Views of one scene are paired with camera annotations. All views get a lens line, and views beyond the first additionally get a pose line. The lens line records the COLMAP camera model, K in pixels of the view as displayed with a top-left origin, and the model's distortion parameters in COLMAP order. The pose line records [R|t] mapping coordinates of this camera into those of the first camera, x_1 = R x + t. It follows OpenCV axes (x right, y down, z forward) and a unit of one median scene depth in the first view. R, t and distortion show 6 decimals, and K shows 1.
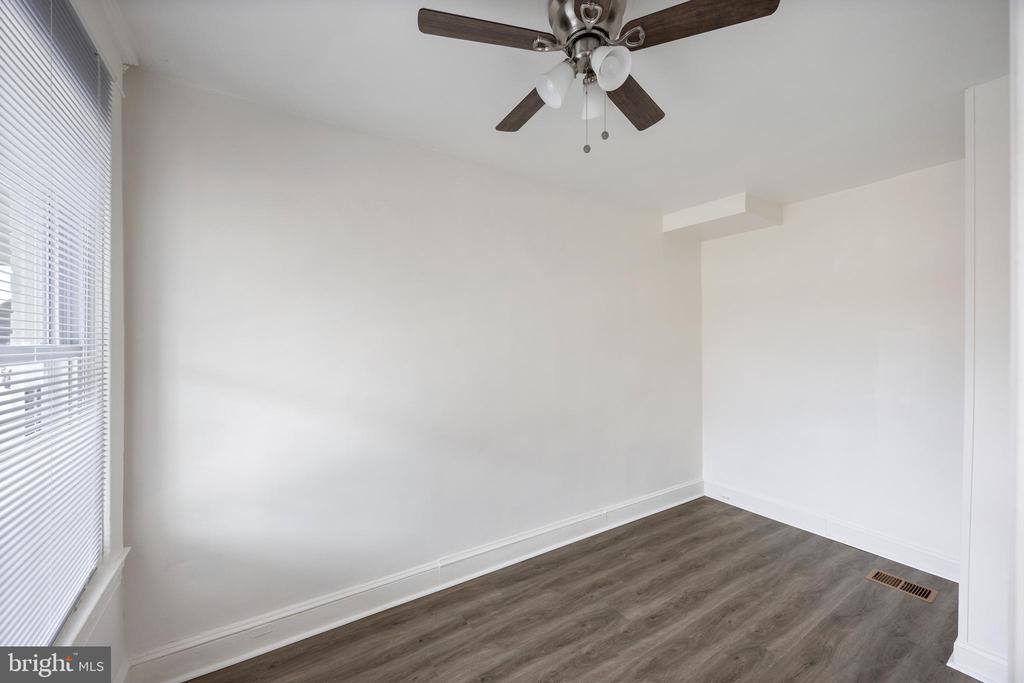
lens RADIAL K [[388.5, 0, 514.3], [0, 388.5, 345.8], [0, 0, 1]] dist [-0.006130, 0.000830]
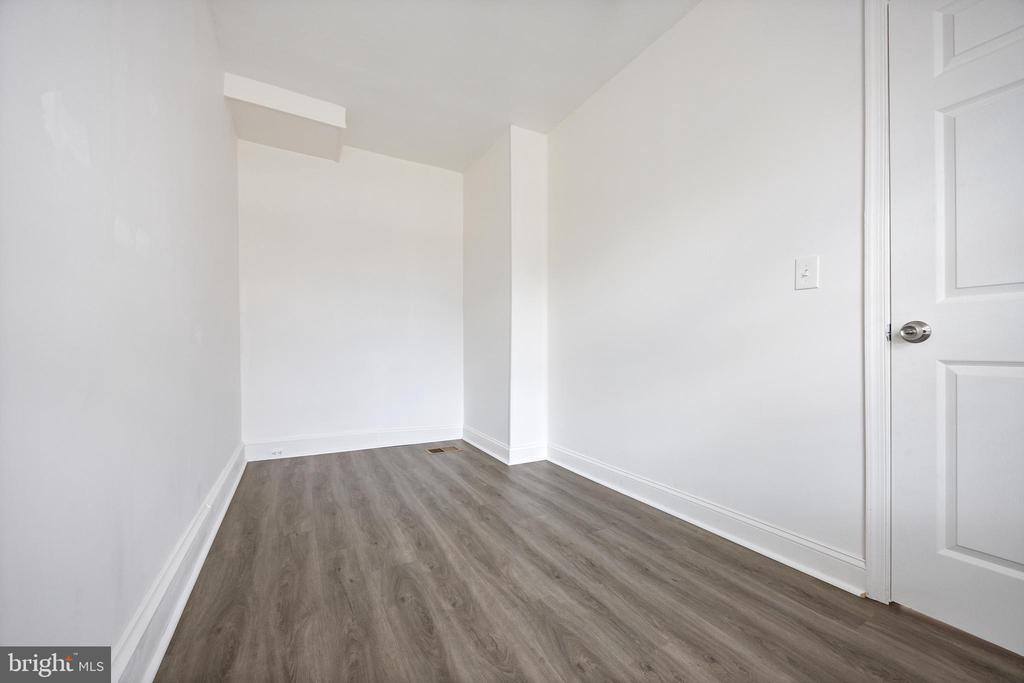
lens RADIAL K [[388.5, 0, 512.1], [0, 388.5, 345.6], [0, 0, 1]] dist [-0.006130, 0.000830]
pose [[0.073541, 0.002665, 0.997289, -0.417139], [-0.007358, 0.999971, -0.002130, 0.238756], [-0.997265, -0.007182, 0.073559, 0.657039]]
